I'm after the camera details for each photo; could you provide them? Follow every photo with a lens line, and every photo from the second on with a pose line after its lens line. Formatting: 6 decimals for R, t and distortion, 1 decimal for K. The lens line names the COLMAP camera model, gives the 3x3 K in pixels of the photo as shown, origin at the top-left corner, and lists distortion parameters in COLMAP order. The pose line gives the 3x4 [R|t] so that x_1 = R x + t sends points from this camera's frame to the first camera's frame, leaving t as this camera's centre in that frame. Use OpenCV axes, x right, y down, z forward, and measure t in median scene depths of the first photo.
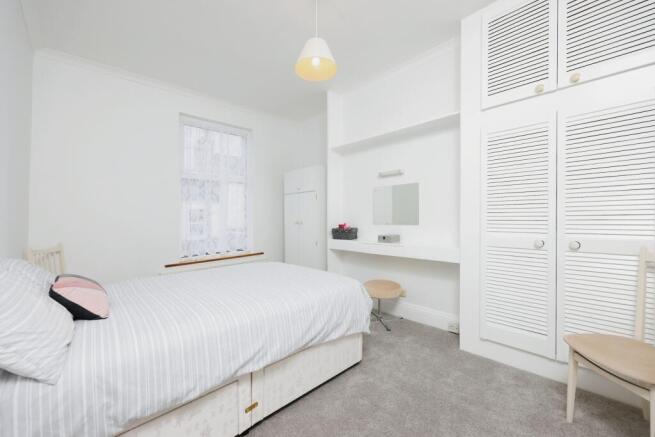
lens RADIAL K [[260.8, 0, 330.4], [0, 260.8, 223.8], [0, 0, 1]] dist [-0.000058, 0.000278]
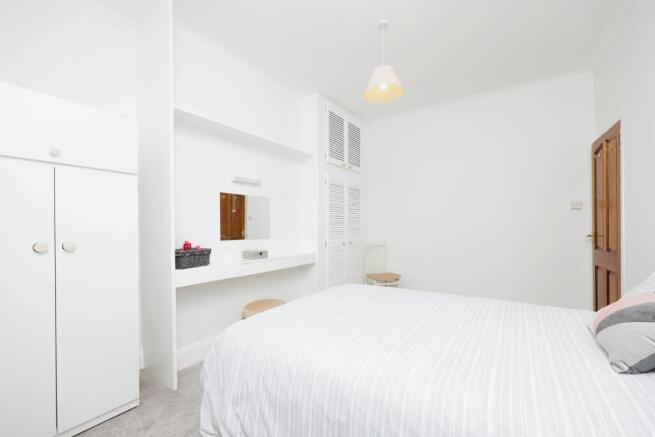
lens RADIAL K [[260.8, 0, 330.4], [0, 260.8, 223.8], [0, 0, 1]] dist [-0.000058, 0.000278]
pose [[-0.182067, 0.002824, 0.983282, -0.711593], [0.011467, 0.999934, -0.000748, -0.043817], [-0.983219, 0.011139, -0.182087, 0.921098]]
